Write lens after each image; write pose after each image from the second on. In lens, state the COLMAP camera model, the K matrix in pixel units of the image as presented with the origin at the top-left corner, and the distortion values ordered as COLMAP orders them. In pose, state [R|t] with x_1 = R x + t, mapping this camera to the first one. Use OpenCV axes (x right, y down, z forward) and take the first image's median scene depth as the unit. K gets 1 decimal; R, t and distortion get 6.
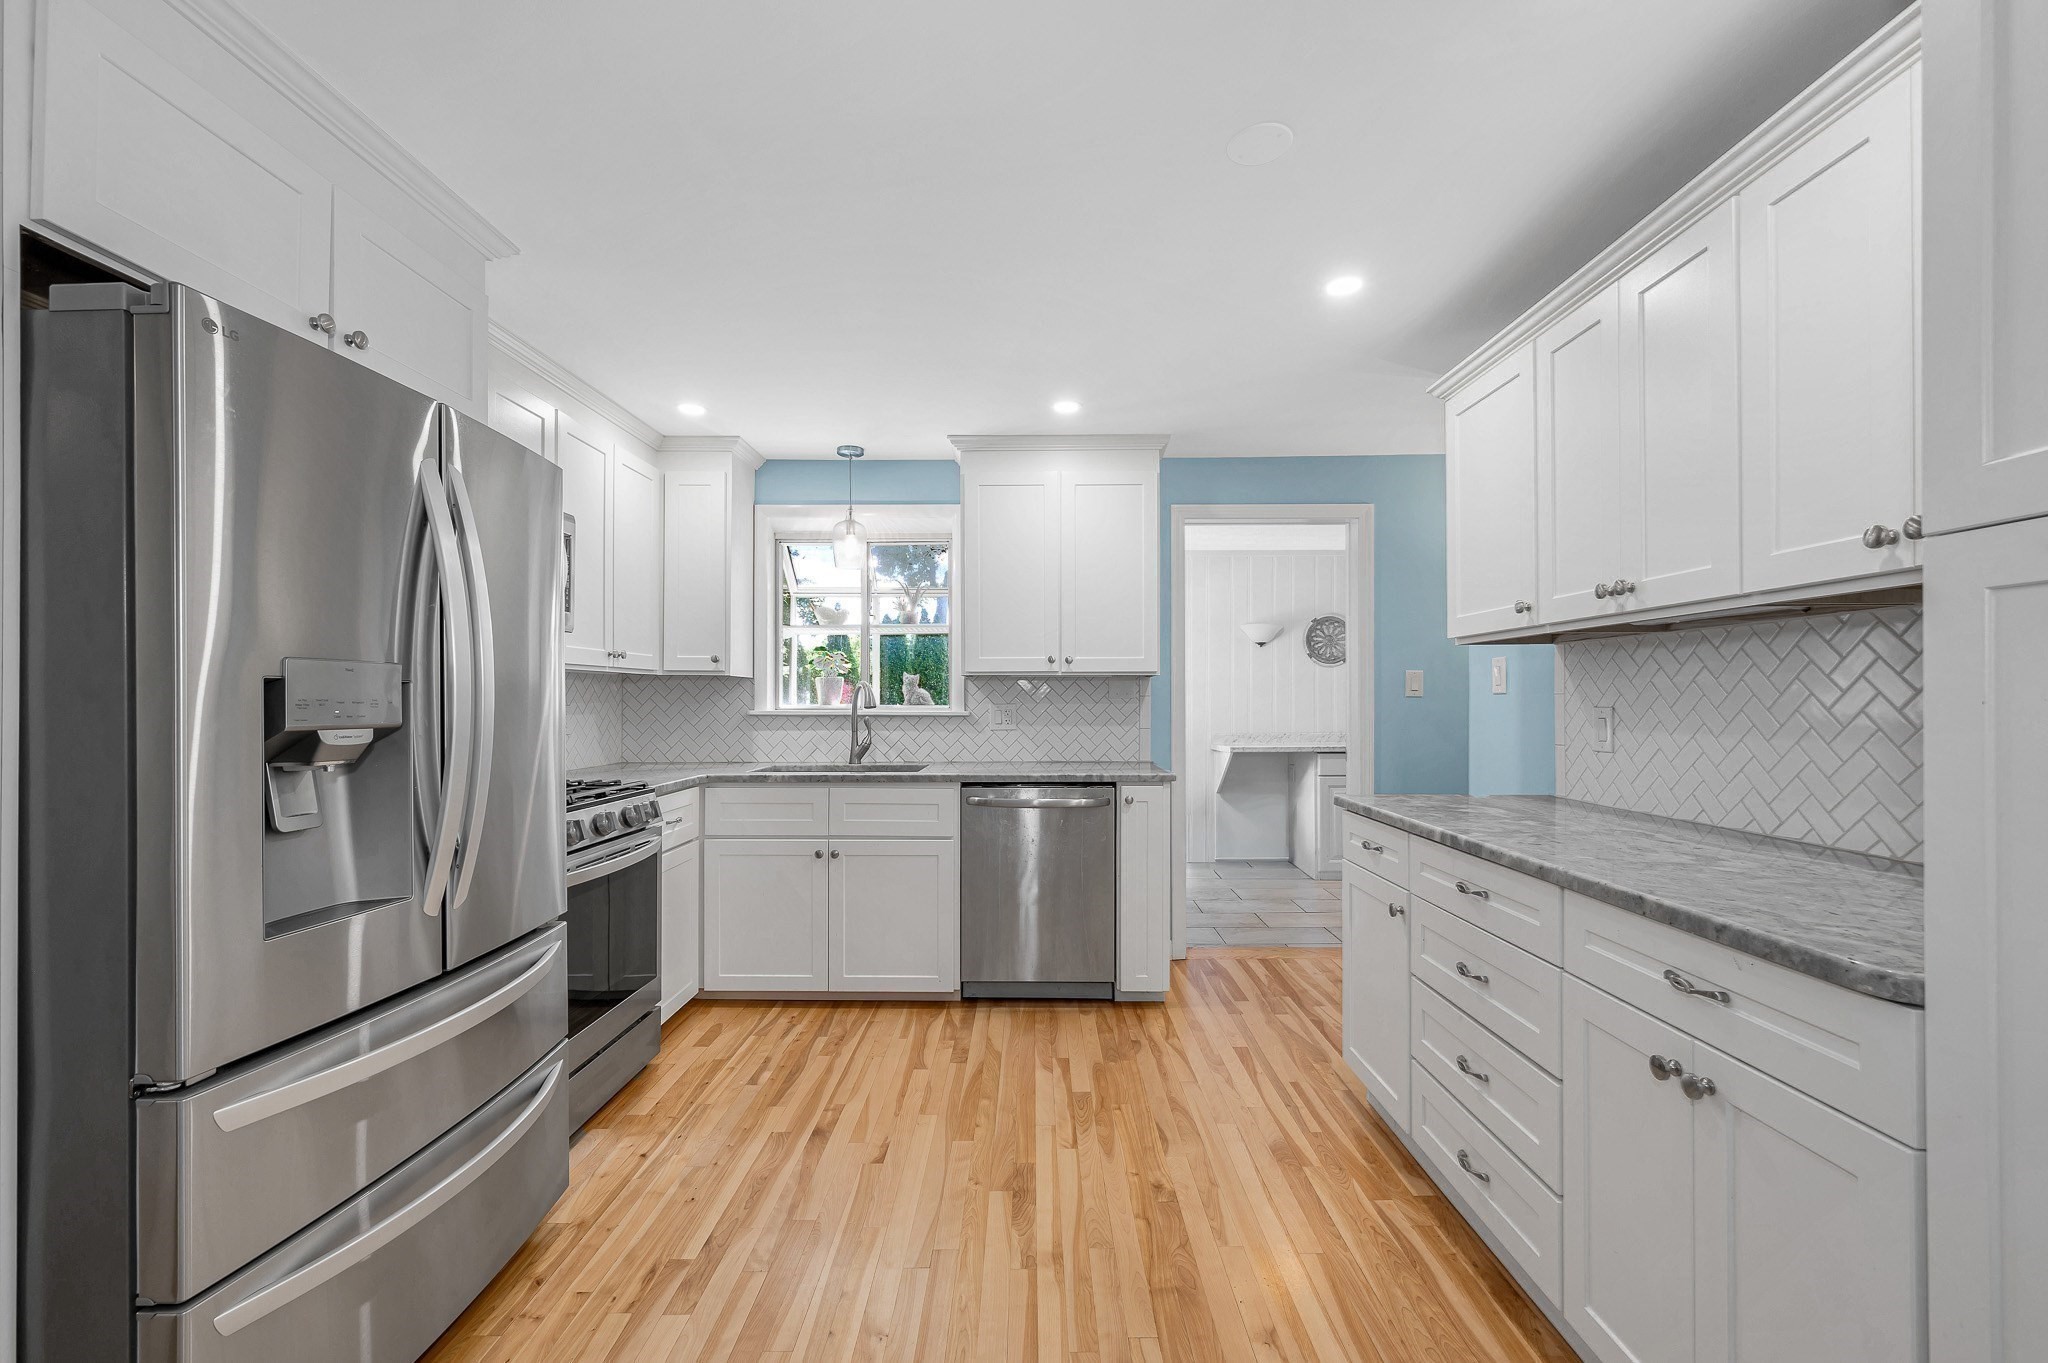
lens RADIAL K [[859.0, 0, 1025.7], [0, 859.0, 691.3], [0, 0, 1]] dist [0.000865, 0.000418]
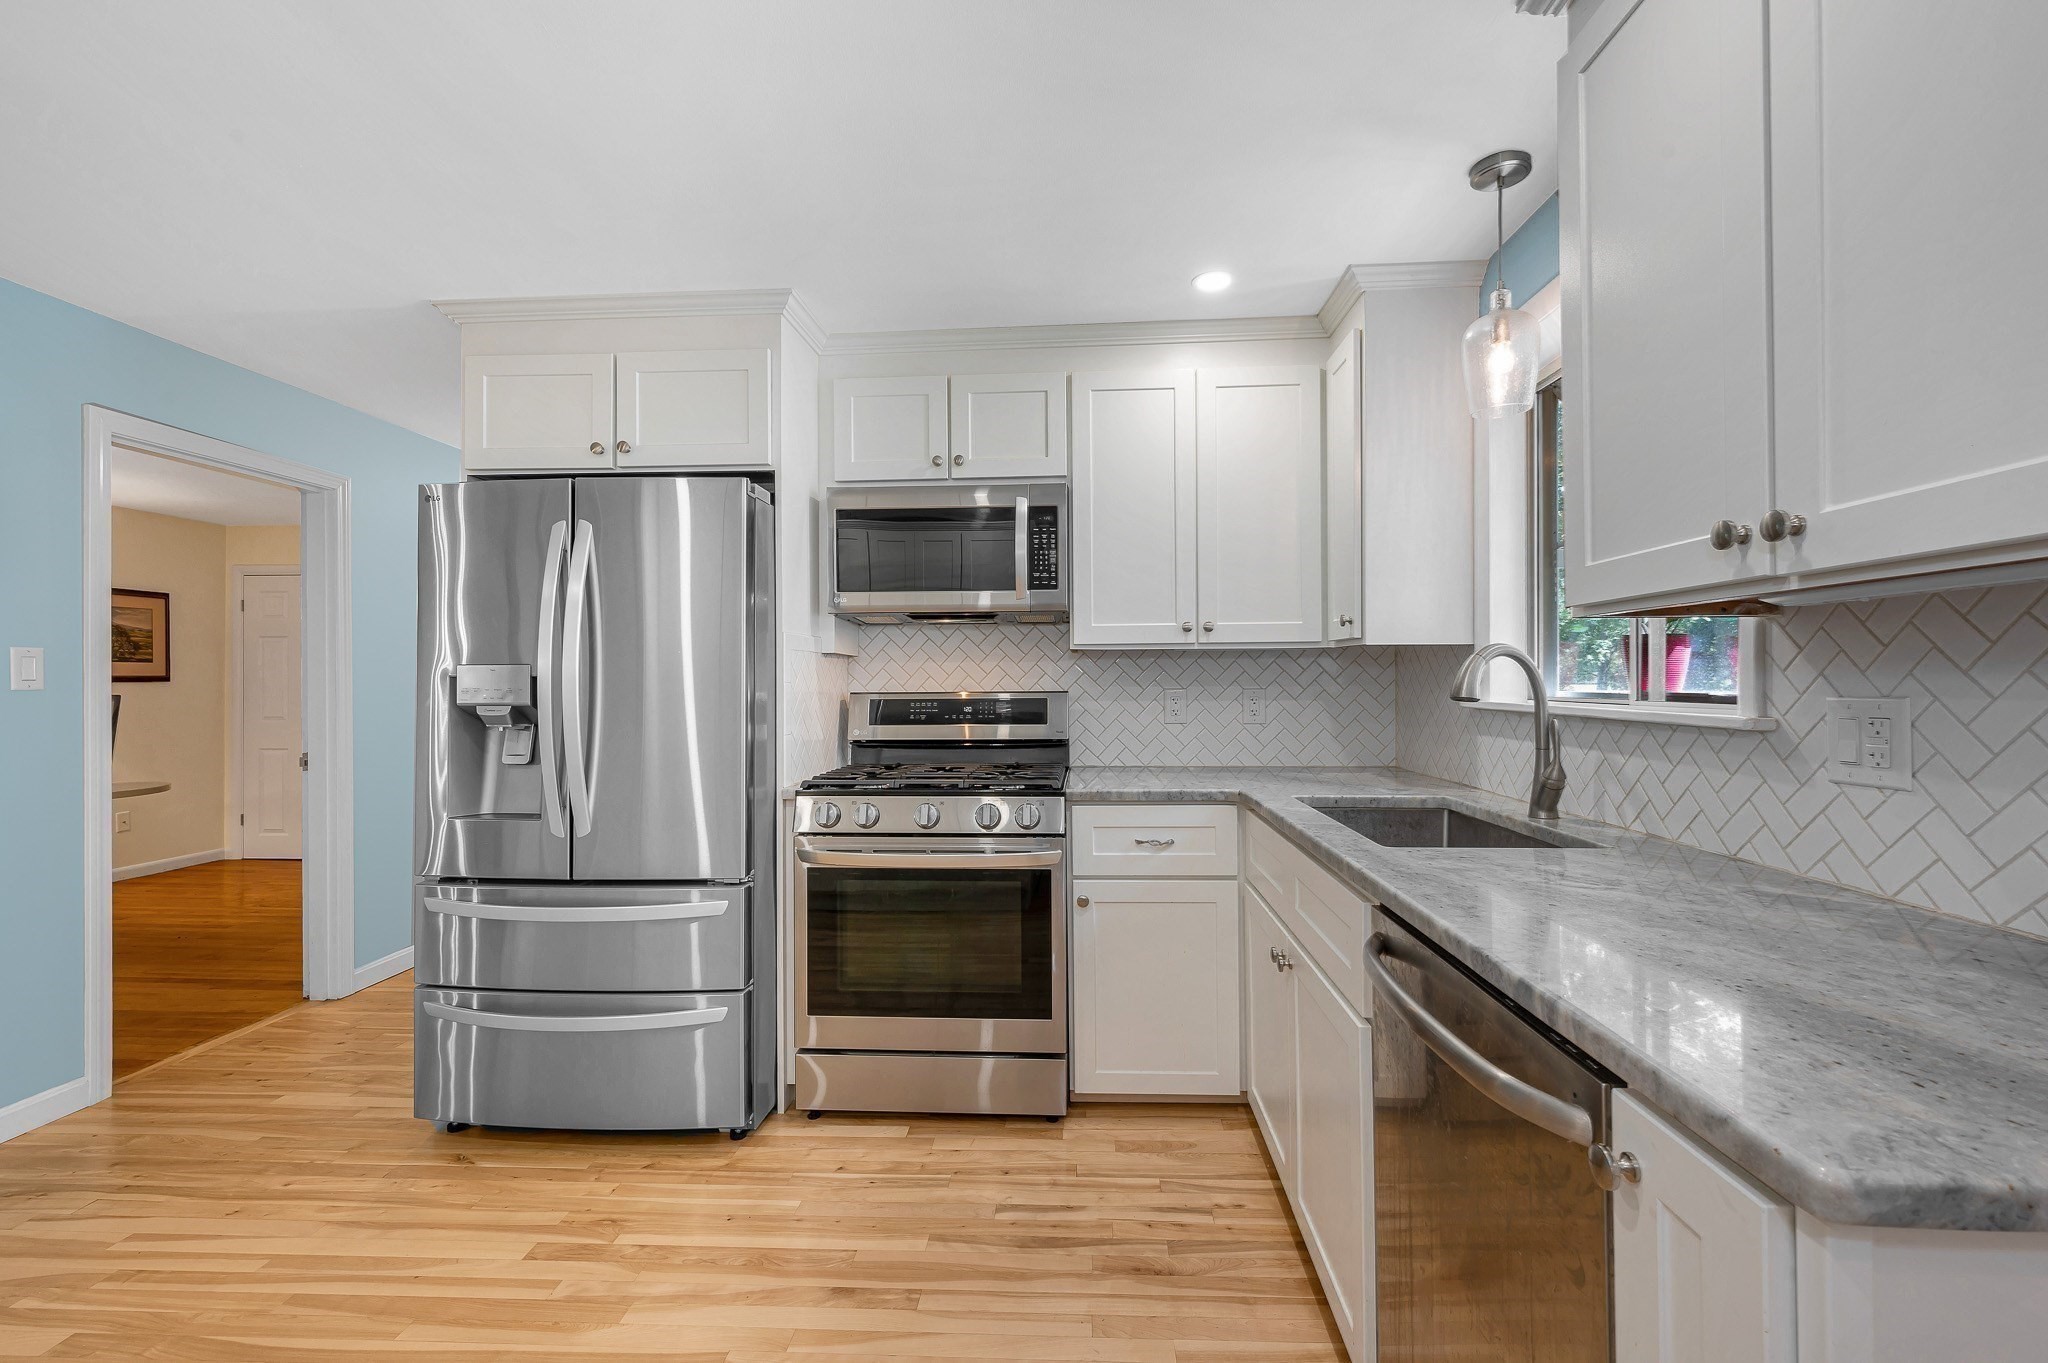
lens RADIAL K [[859.0, 0, 1020.6], [0, 859.0, 676.5], [0, 0, 1]] dist [0.000865, 0.000418]
pose [[-0.040781, -0.003458, -0.999162, 0.316654], [0.016210, 0.999860, -0.004122, 0.004111], [0.999037, -0.016364, -0.040720, 0.802626]]
